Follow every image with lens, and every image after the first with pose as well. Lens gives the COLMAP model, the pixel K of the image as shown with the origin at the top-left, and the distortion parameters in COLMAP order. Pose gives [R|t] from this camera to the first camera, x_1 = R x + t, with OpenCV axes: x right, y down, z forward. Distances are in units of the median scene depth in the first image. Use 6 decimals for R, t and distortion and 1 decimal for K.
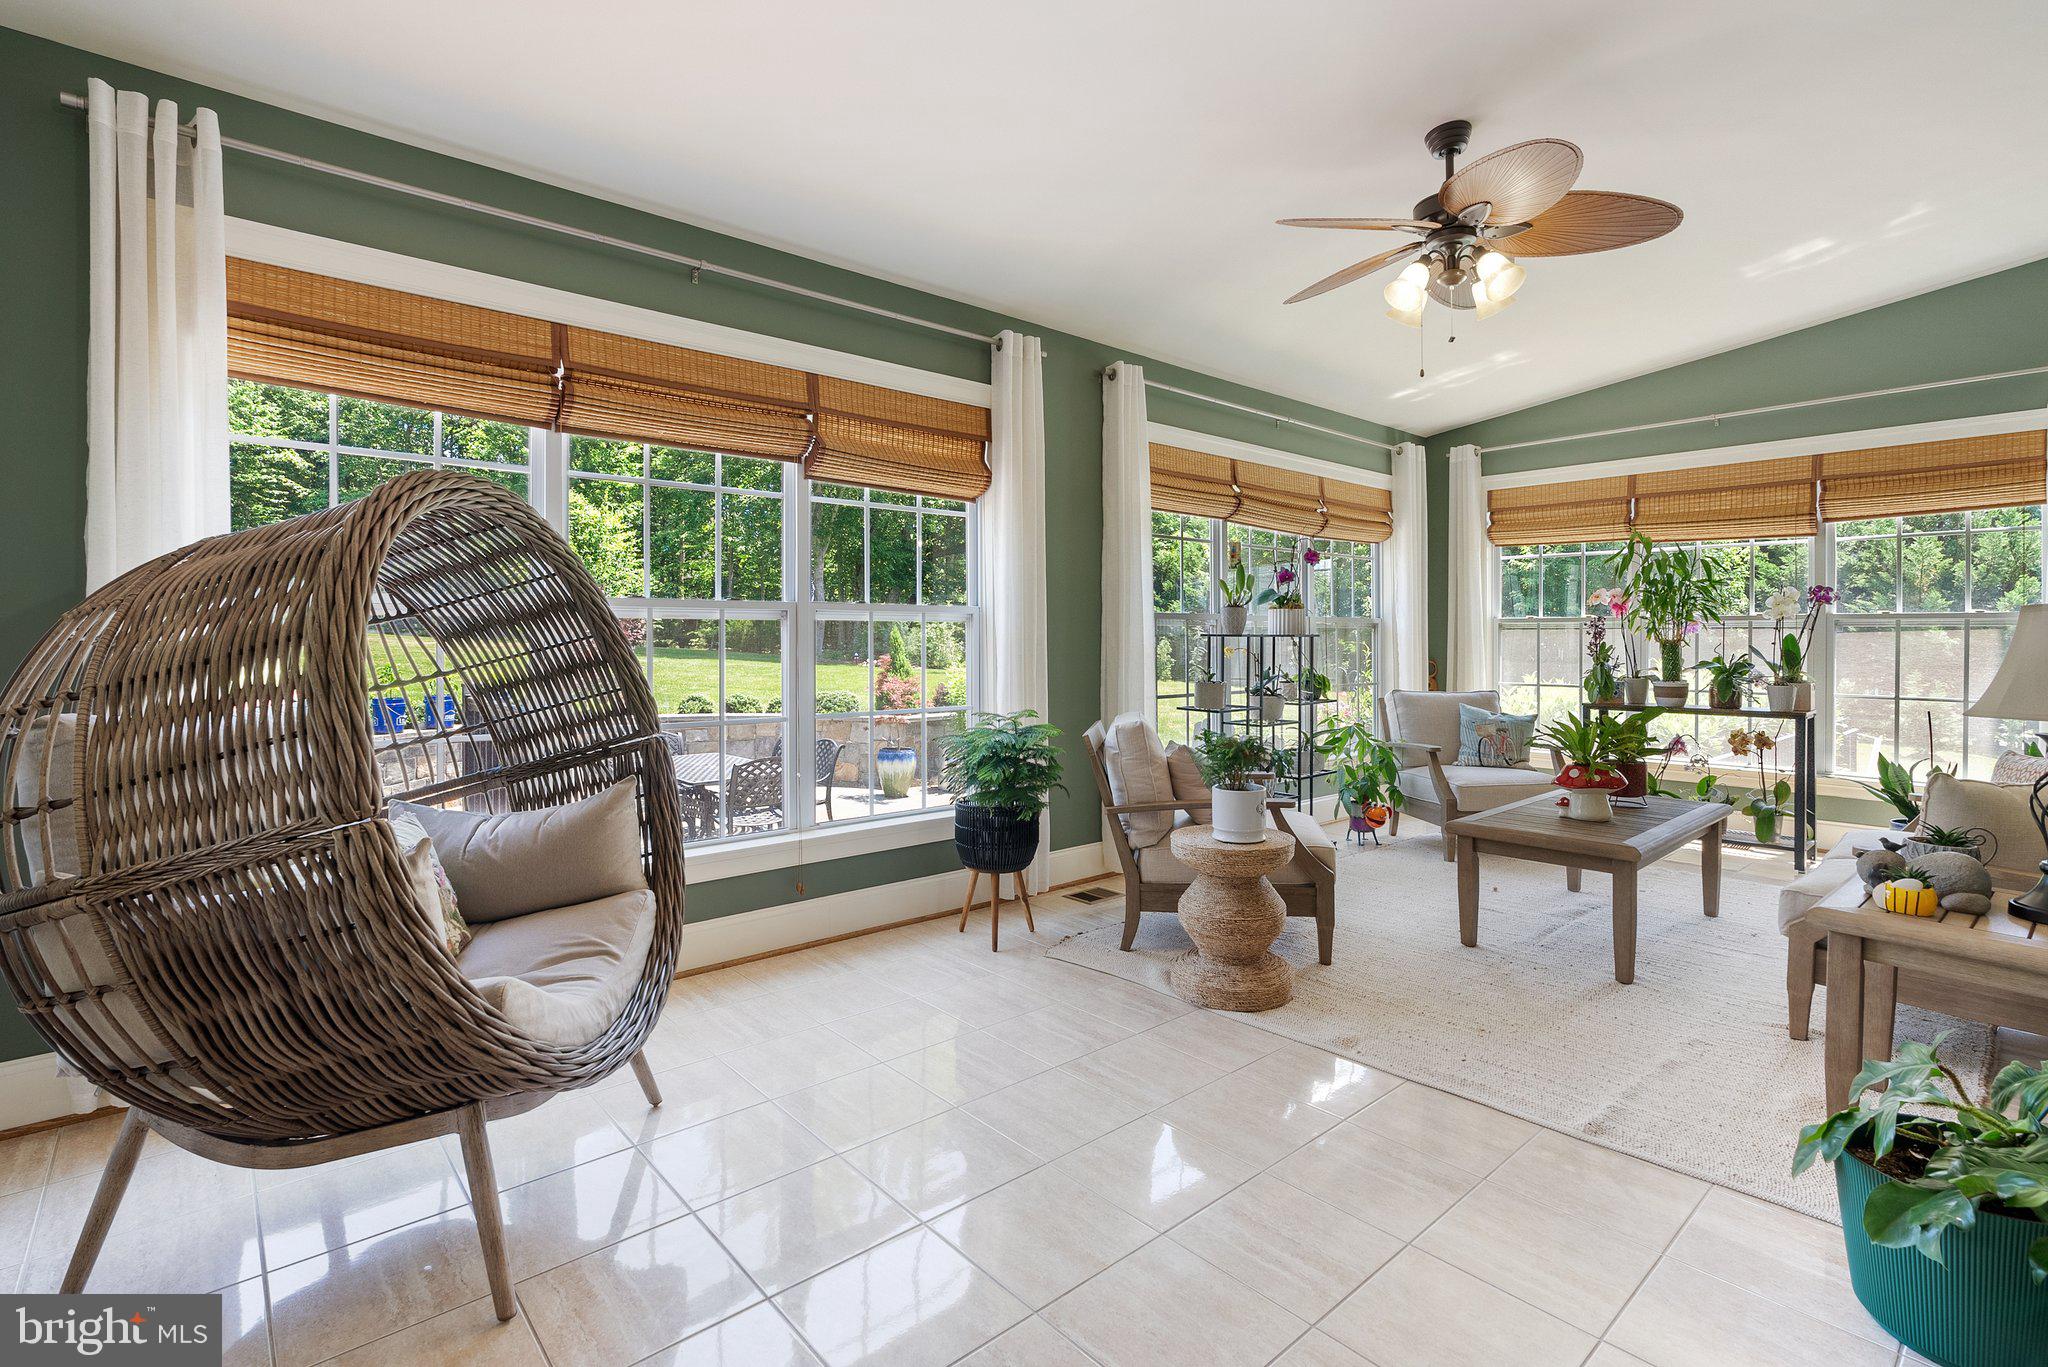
lens RADIAL K [[945.4, 0, 1029.3], [0, 945.4, 693.7], [0, 0, 1]] dist [-0.014082, 0.008199]
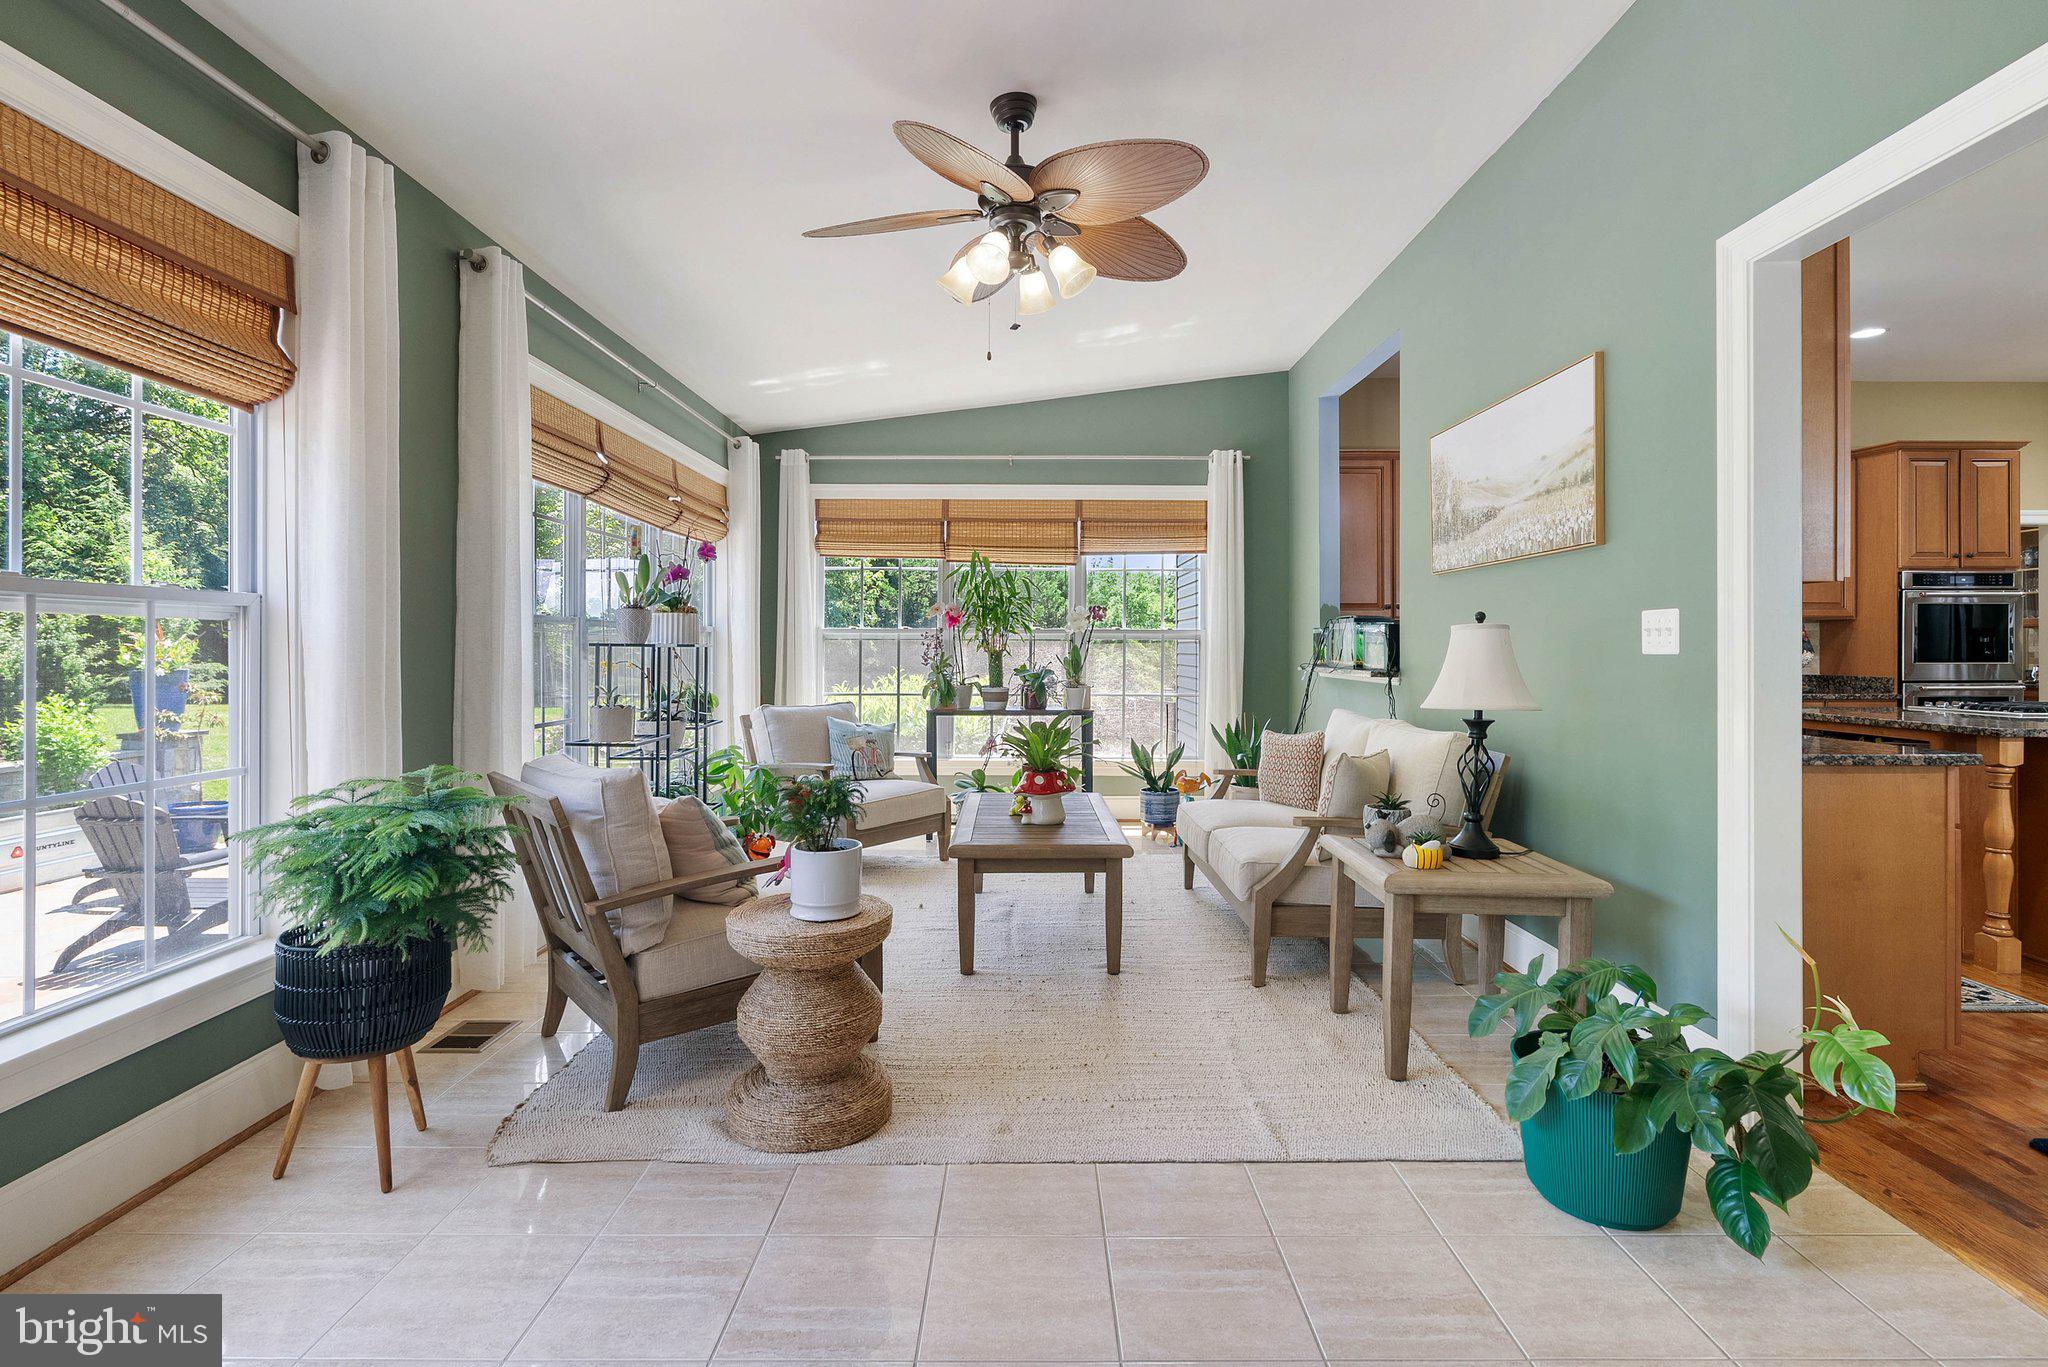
lens RADIAL K [[958.1, 0, 1026.3], [0, 958.1, 672.7], [0, 0, 1]] dist [-0.016564, 0.008836]
pose [[0.660118, -0.018080, 0.750944, -0.156427], [0.043085, 0.998976, -0.013821, -0.013709], [-0.749925, 0.041478, 0.660221, 0.233221]]
